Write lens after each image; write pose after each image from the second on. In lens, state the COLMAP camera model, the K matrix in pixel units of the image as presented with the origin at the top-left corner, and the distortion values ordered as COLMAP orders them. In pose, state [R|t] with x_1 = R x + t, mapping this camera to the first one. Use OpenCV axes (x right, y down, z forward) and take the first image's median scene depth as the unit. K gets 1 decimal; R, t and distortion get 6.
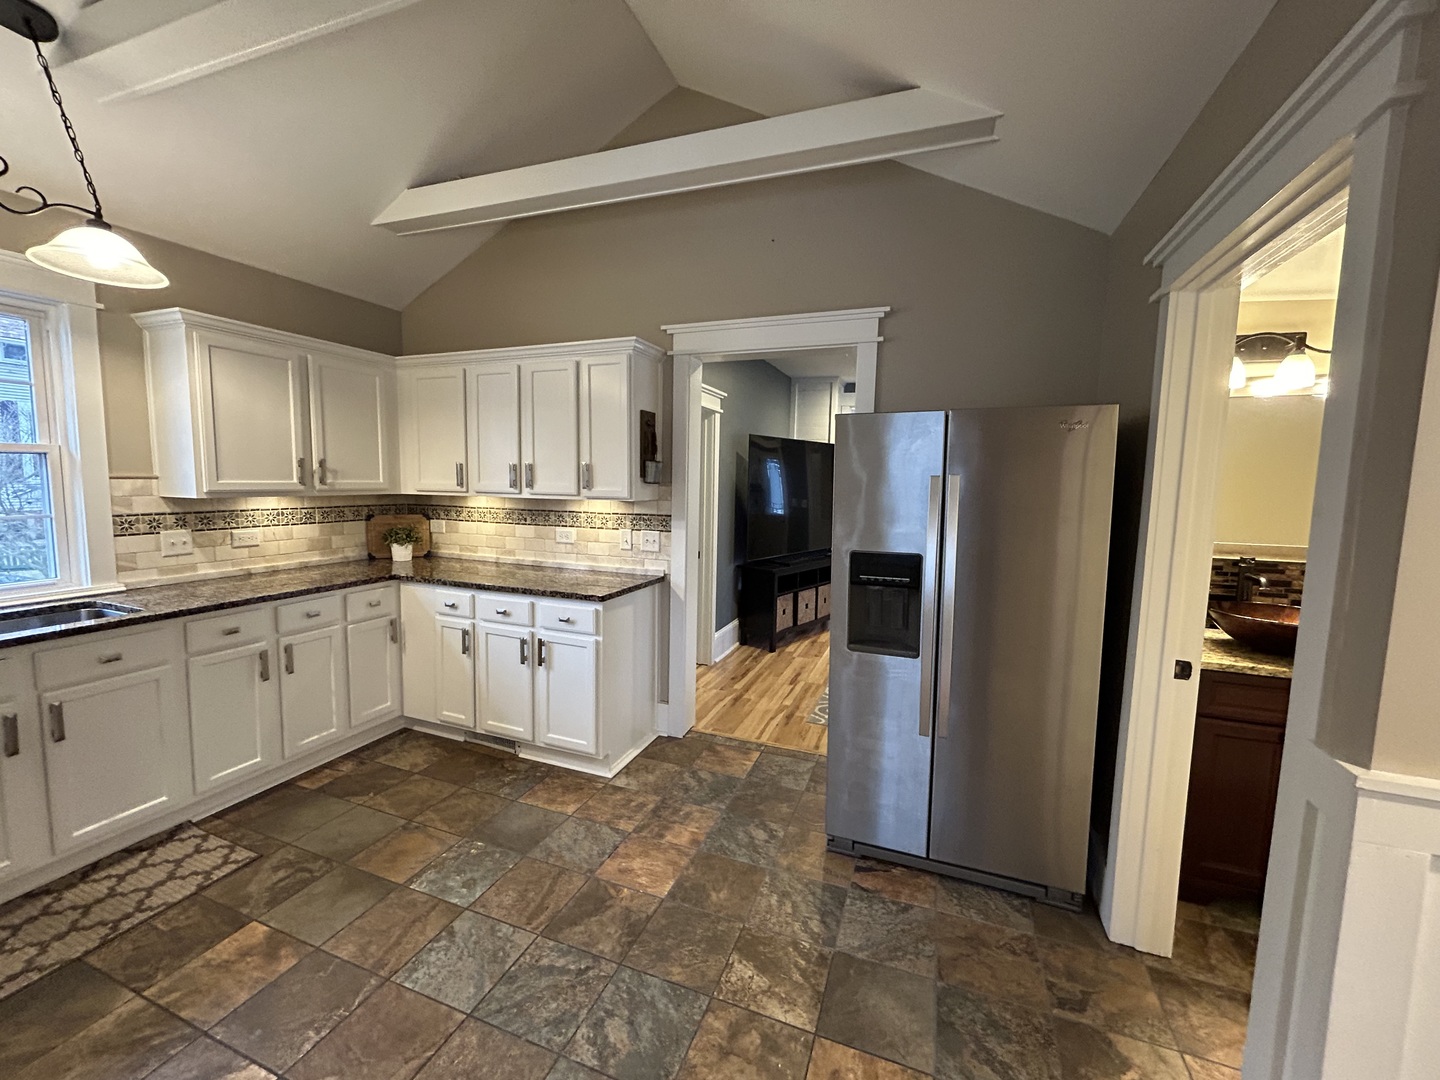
lens RADIAL K [[587.0, 0, 718.4], [0, 587.0, 534.8], [0, 0, 1]] dist [-0.000148, 0.001179]
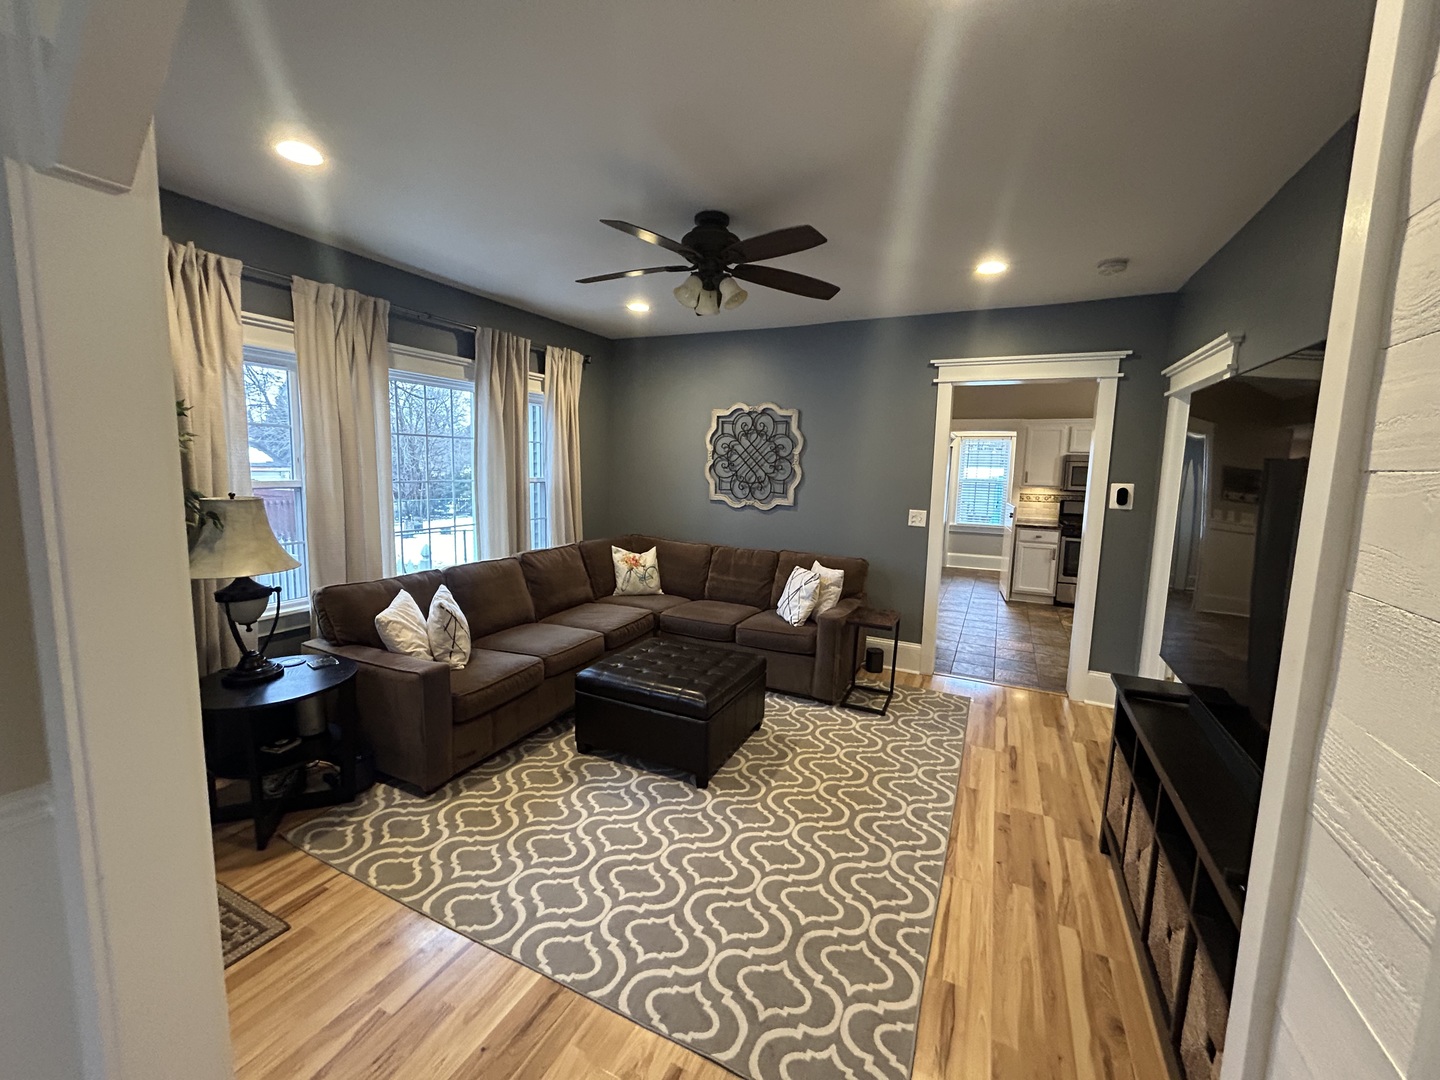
lens RADIAL K [[587.0, 0, 718.4], [0, 587.0, 534.8], [0, 0, 1]] dist [-0.000148, 0.001179]
pose [[-0.995093, -0.055349, 0.082010, 0.933695], [-0.036414, 0.975584, 0.216585, -0.343072], [-0.091996, 0.212536, -0.972813, 3.502676]]
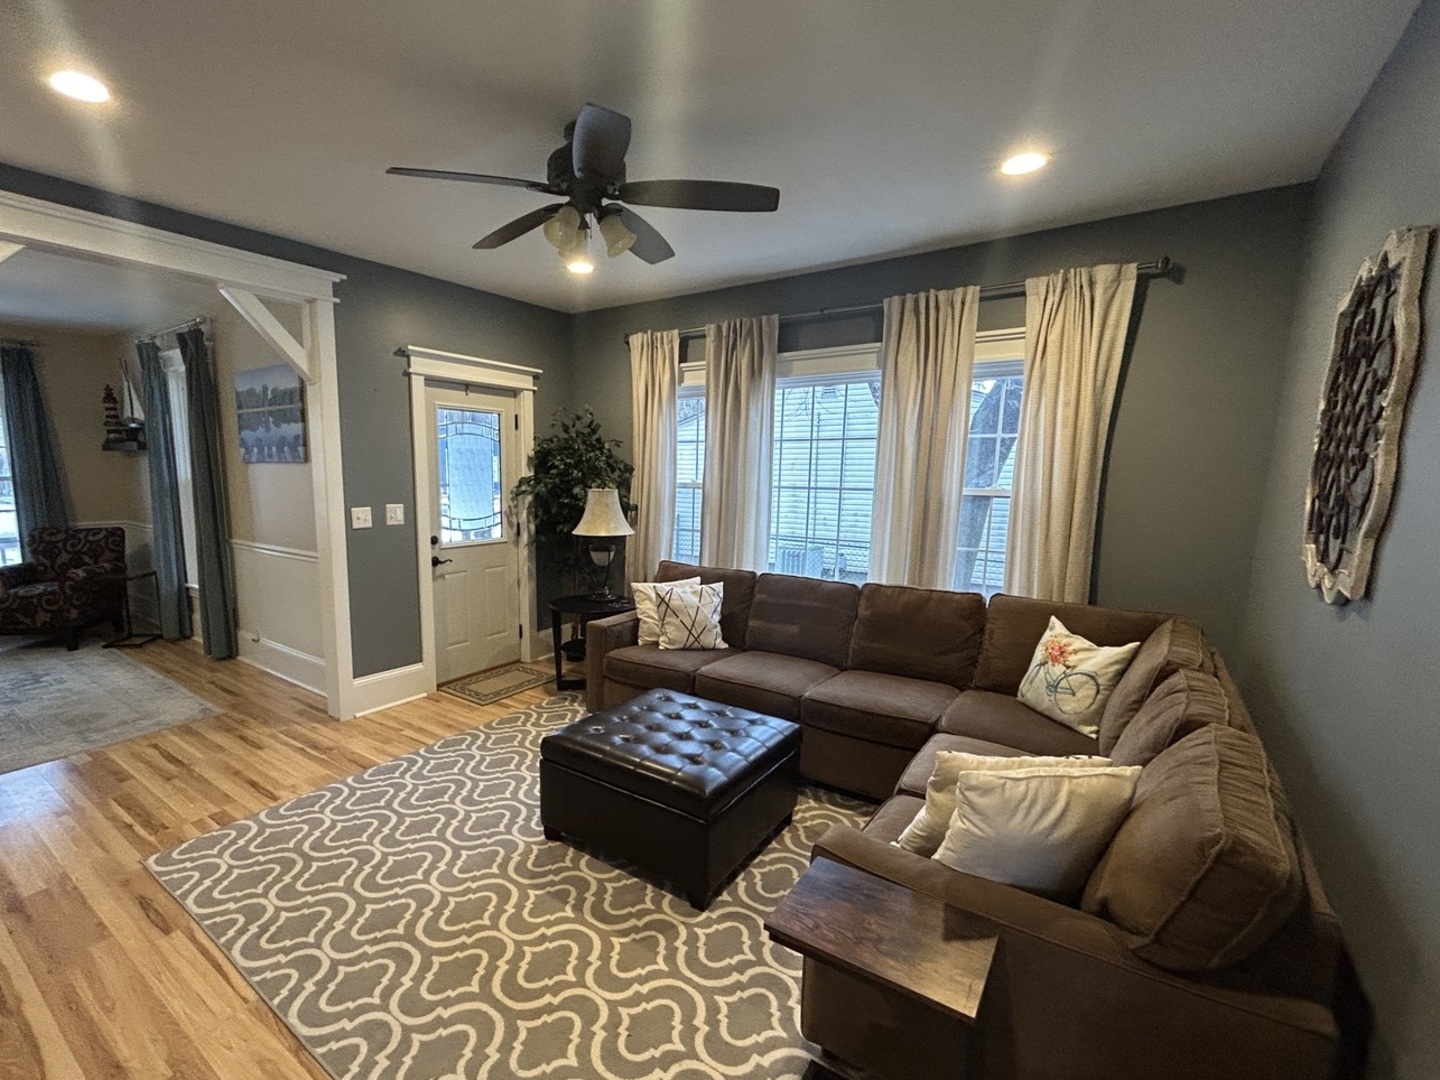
lens RADIAL K [[659.3, 0, 629.6], [0, 659.3, 569.9], [0, 0, 1]] dist [0.002154, 0.001280]
pose [[0.296253, -0.161270, 0.941396, -0.012563], [0.092741, 0.985841, 0.139699, -0.170420], [-0.950596, 0.045920, 0.307015, 1.795457]]
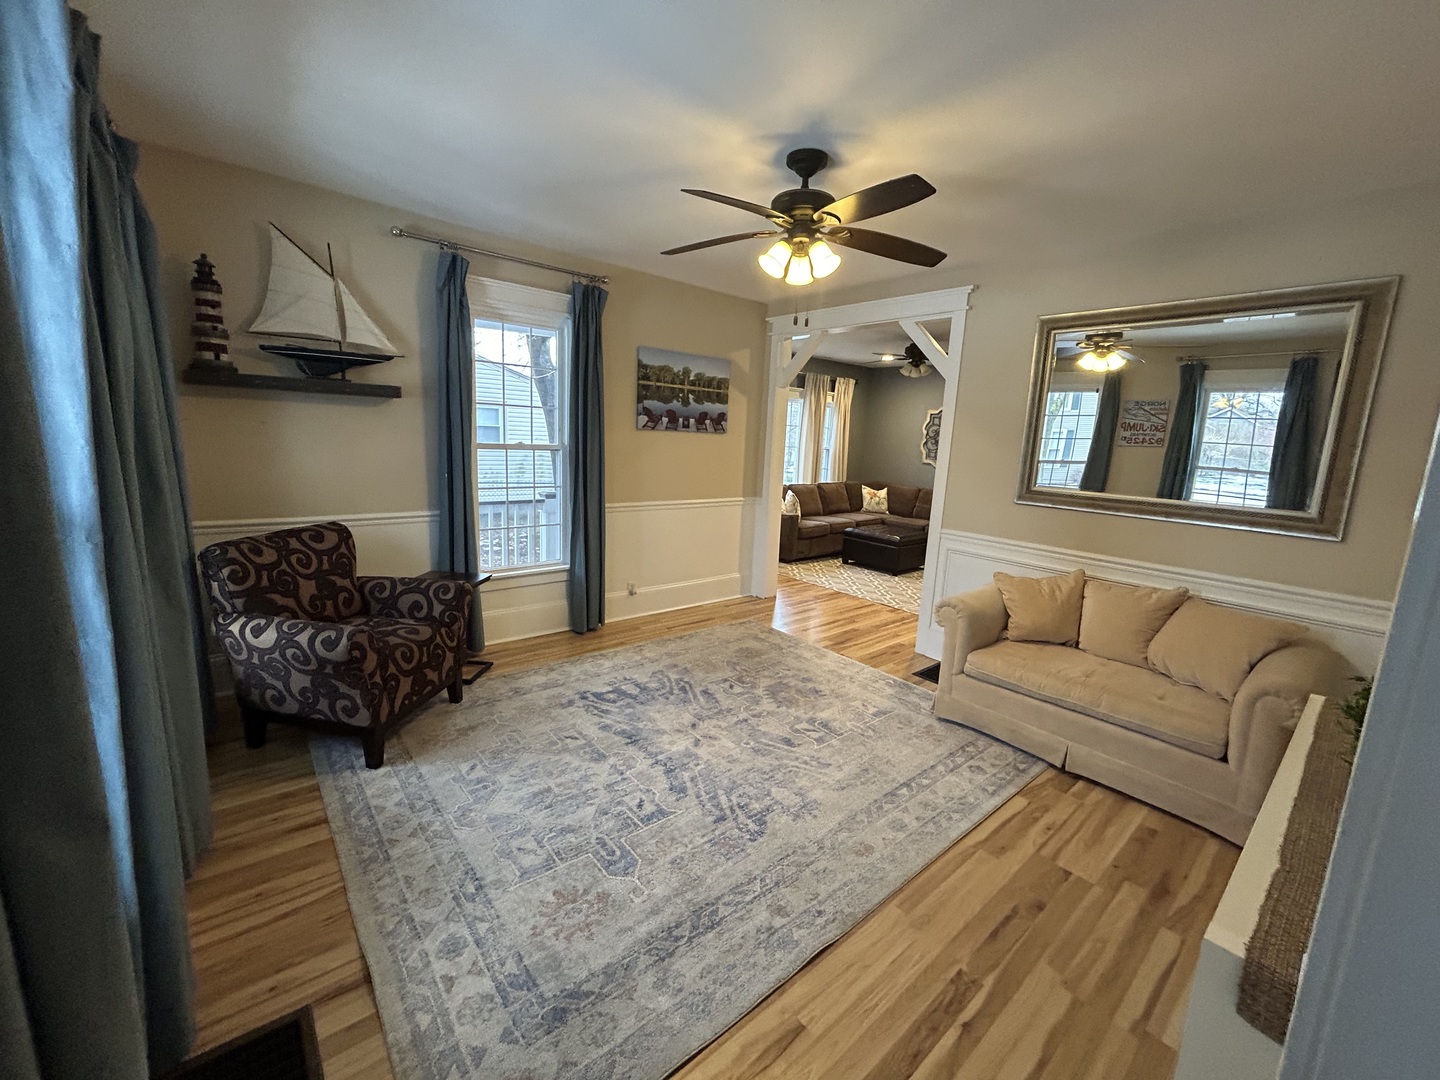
lens RADIAL K [[587.0, 0, 718.4], [0, 587.0, 534.8], [0, 0, 1]] dist [-0.000148, 0.001179]
pose [[-0.875103, -0.142475, 0.462489, 0.449795], [-0.018162, 0.964676, 0.262812, -0.528494], [-0.483596, 0.221588, -0.846778, 5.419558]]
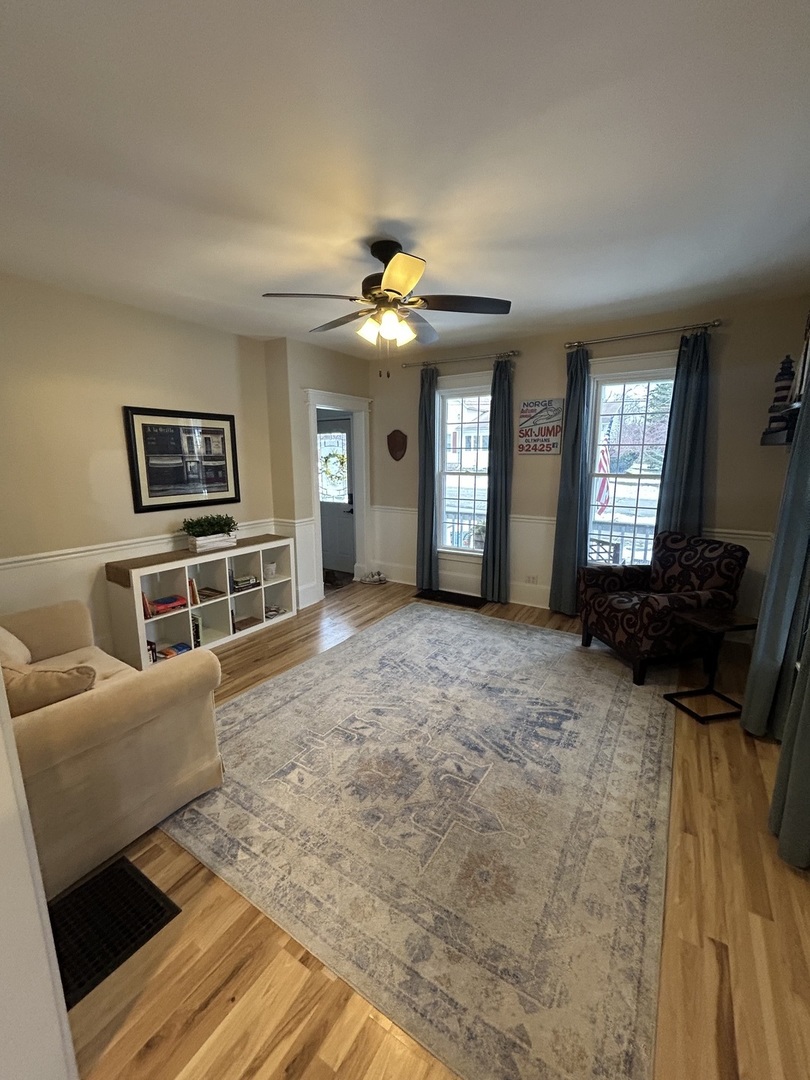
lens RADIAL K [[437.8, 0, 408.0], [0, 437.8, 539.1], [0, 0, 1]] dist [-0.003099, 0.000380]
pose [[0.980011, 0.013411, -0.198492, 1.209203], [0.004216, 0.996101, 0.088118, -0.306707], [0.198900, -0.087193, 0.976133, 3.089641]]
